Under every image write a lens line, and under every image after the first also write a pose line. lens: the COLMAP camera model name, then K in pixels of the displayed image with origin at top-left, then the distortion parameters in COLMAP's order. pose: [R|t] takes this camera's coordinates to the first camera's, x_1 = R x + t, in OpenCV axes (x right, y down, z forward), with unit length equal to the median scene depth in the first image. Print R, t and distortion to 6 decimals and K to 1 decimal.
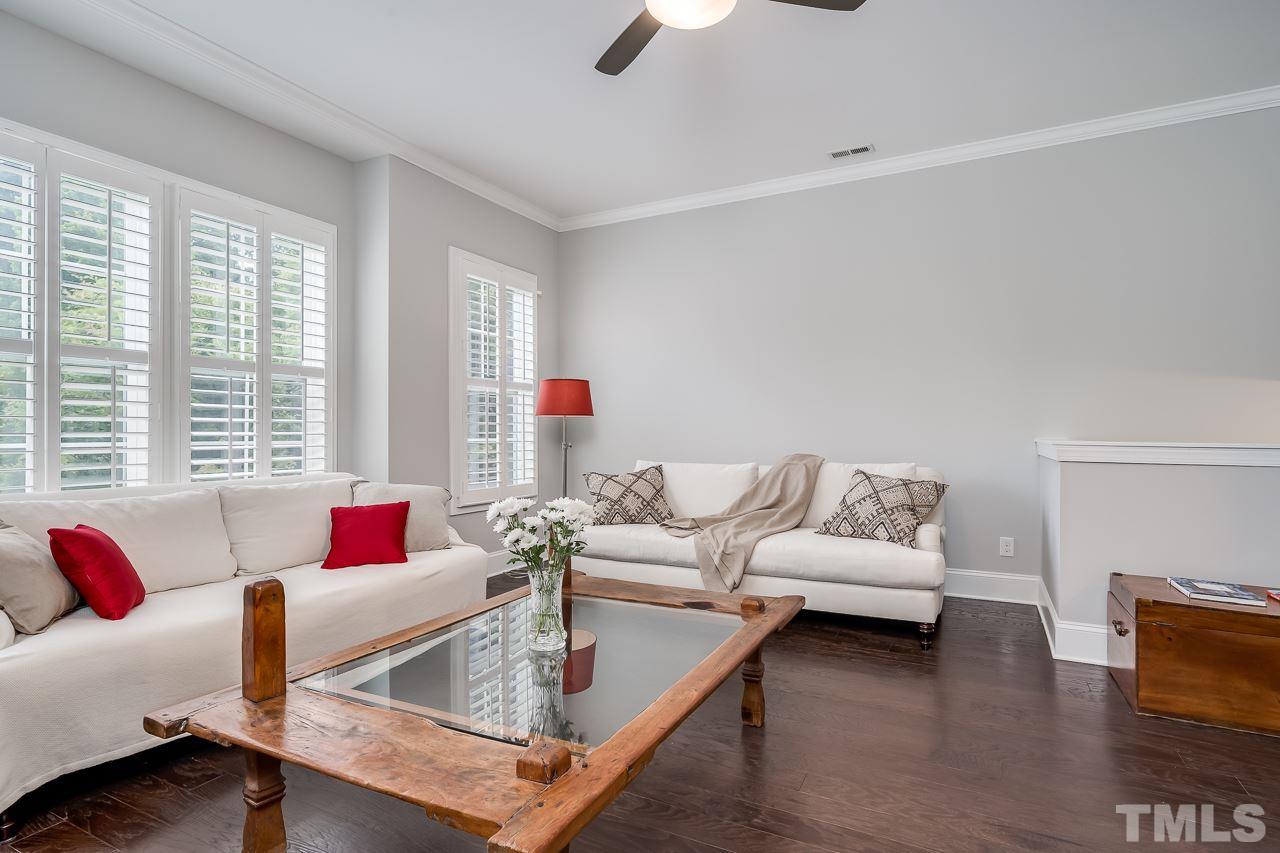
lens RADIAL K [[652.6, 0, 643.3], [0, 652.6, 428.1], [0, 0, 1]] dist [0.011788, -0.001598]
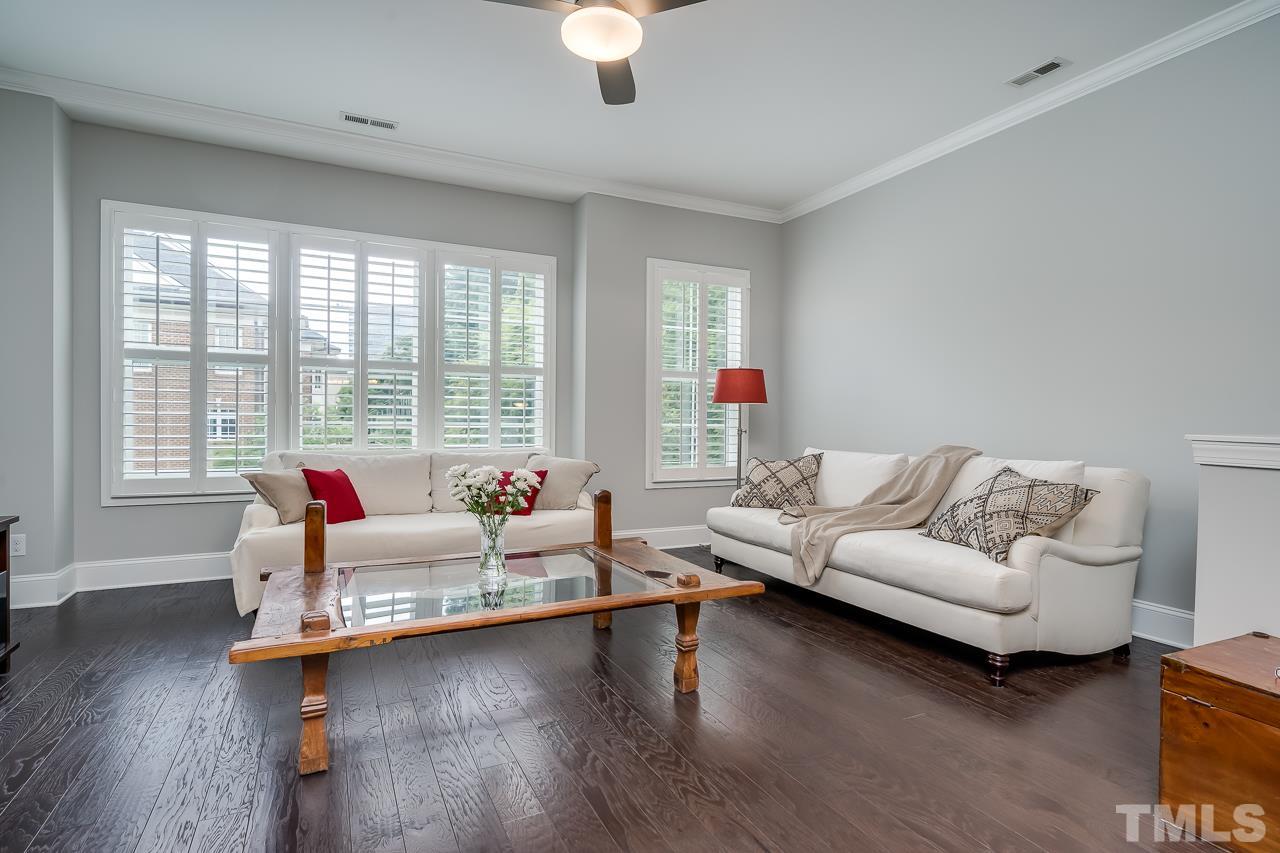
lens RADIAL K [[652.6, 0, 647.6], [0, 652.6, 424.1], [0, 0, 1]] dist [0.011788, -0.001598]
pose [[0.807444, 0.012920, -0.589803, 0.488869], [-0.005379, 0.999880, 0.014539, 0.000838], [0.589920, -0.008567, 0.807416, 0.071748]]
